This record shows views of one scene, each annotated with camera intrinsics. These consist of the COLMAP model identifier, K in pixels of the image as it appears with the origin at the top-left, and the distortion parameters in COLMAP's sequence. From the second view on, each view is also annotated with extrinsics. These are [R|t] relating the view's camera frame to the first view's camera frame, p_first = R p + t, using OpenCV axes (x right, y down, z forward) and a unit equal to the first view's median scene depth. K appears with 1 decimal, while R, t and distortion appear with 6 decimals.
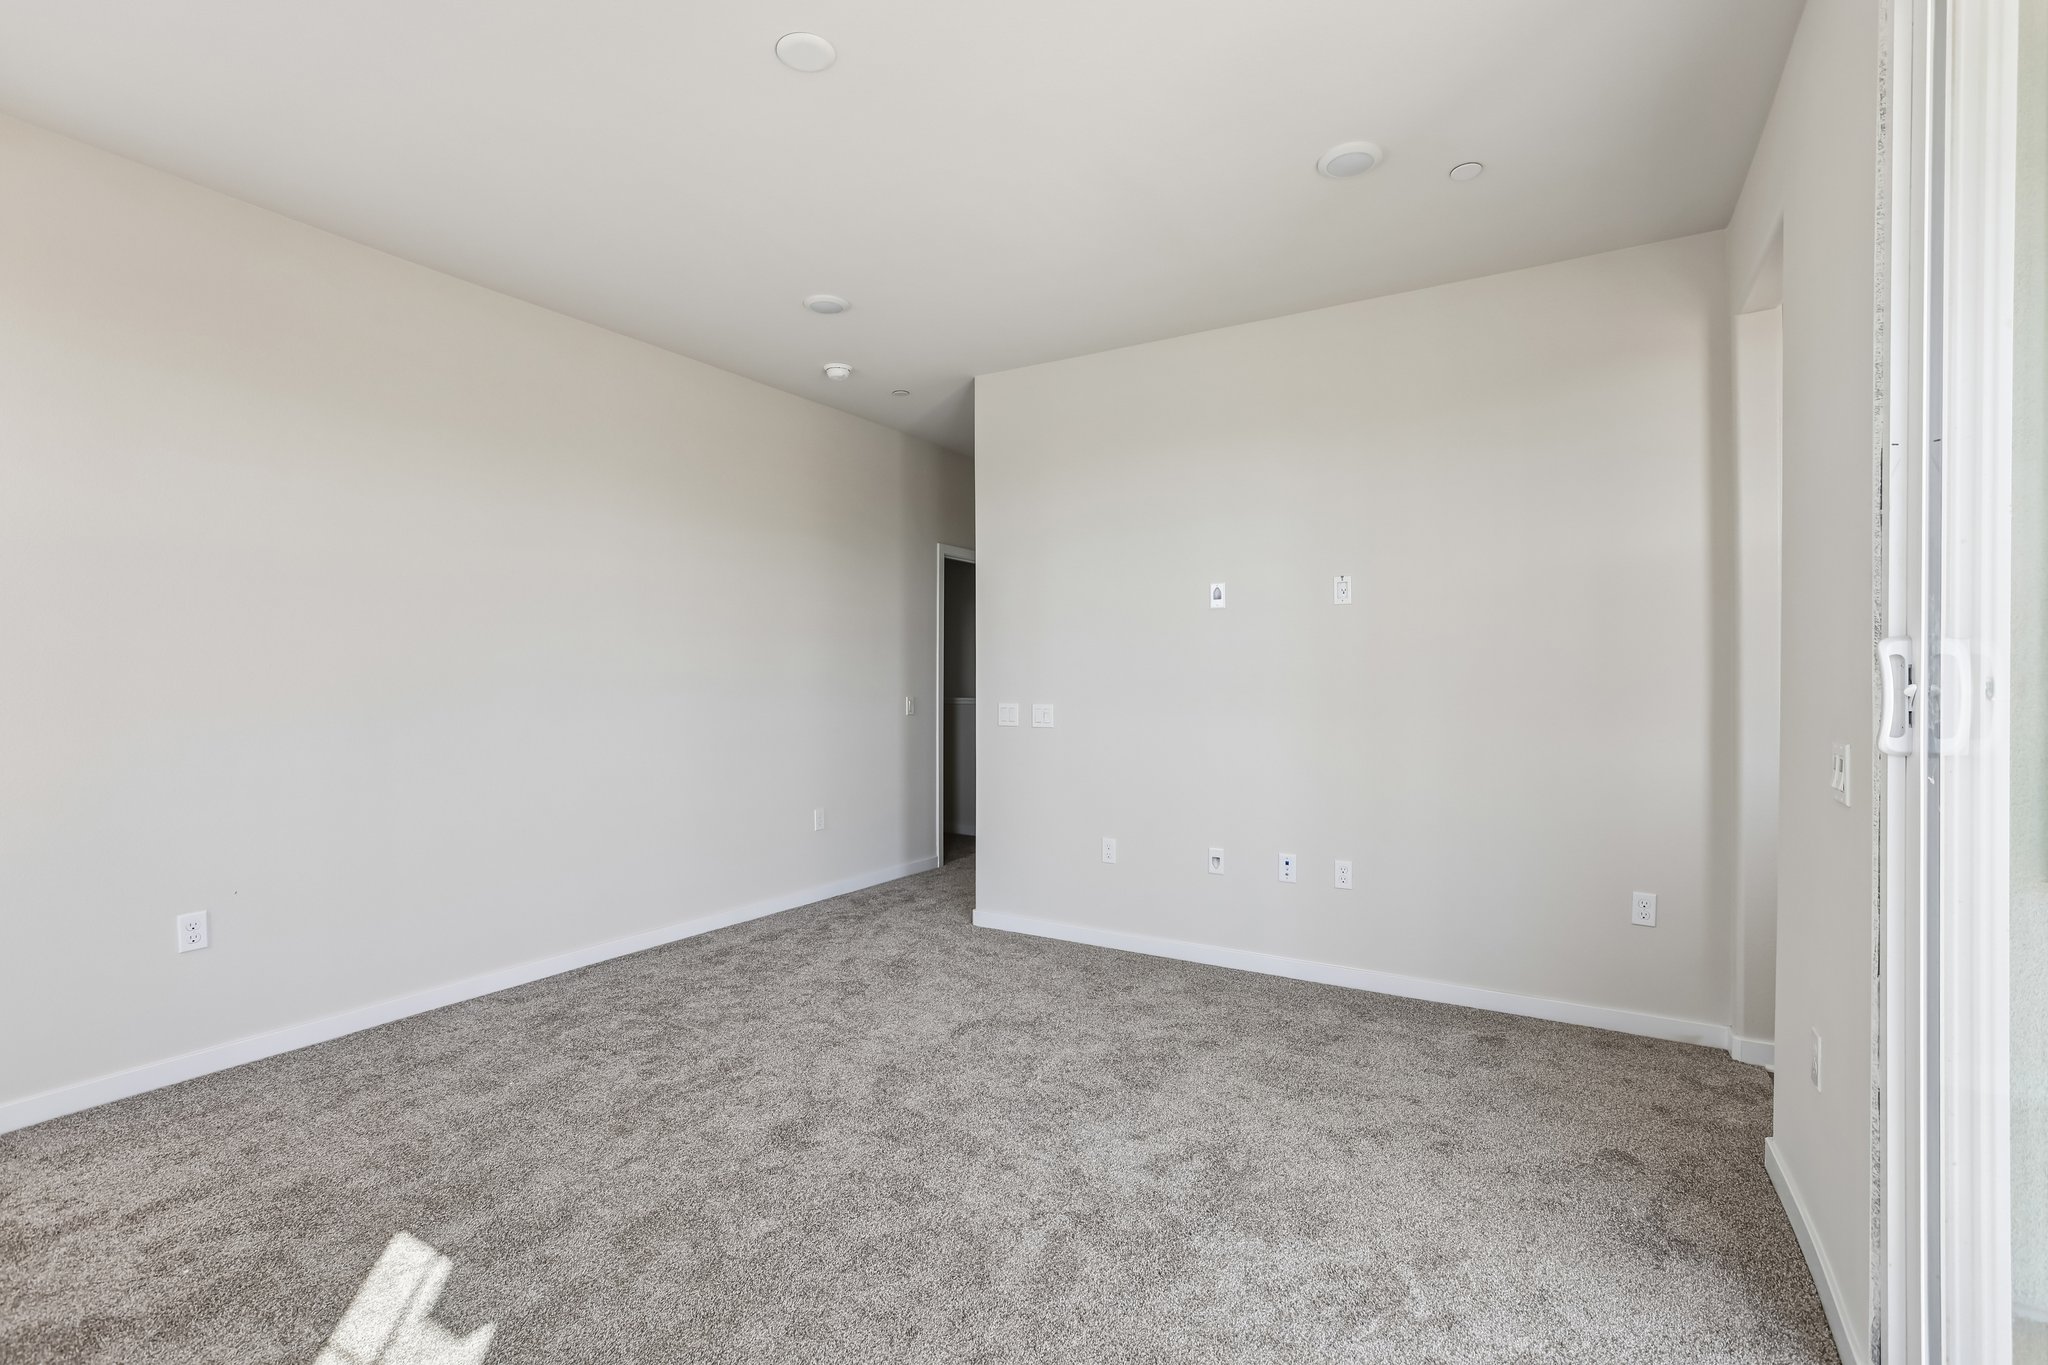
lens RADIAL K [[928.8, 0, 1018.4], [0, 928.8, 684.3], [0, 0, 1]] dist [-0.034222, 0.015841]
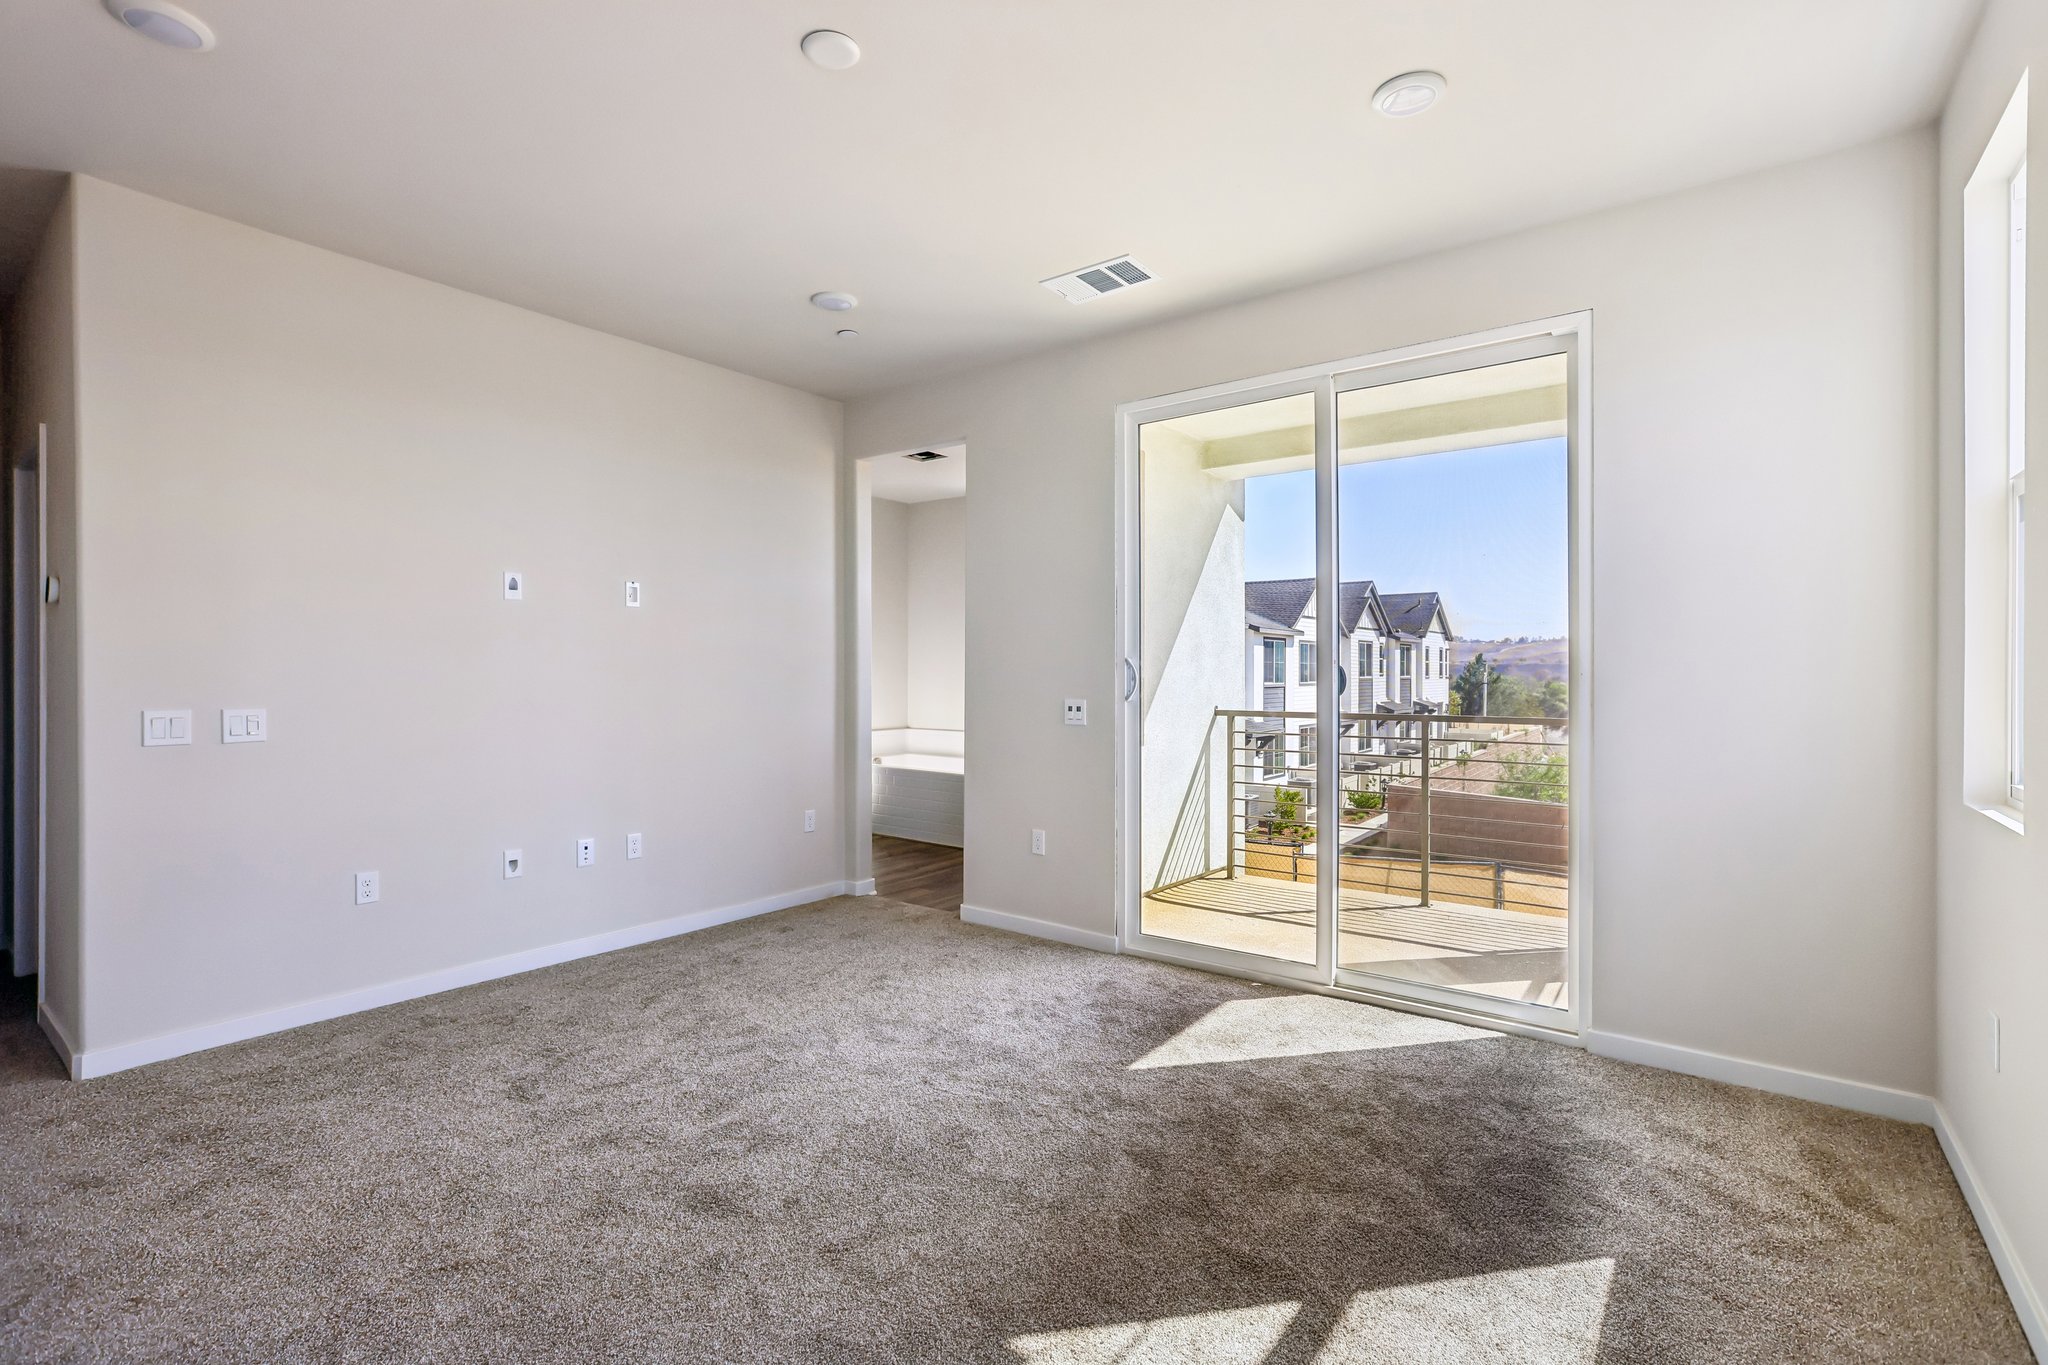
lens RADIAL K [[928.8, 0, 1018.9], [0, 928.8, 677.0], [0, 0, 1]] dist [-0.034222, 0.015841]
pose [[0.095949, -0.005287, 0.995372, -0.708281], [0.005123, 0.999975, 0.004817, -0.003689], [-0.995373, 0.004637, 0.095973, 0.411589]]
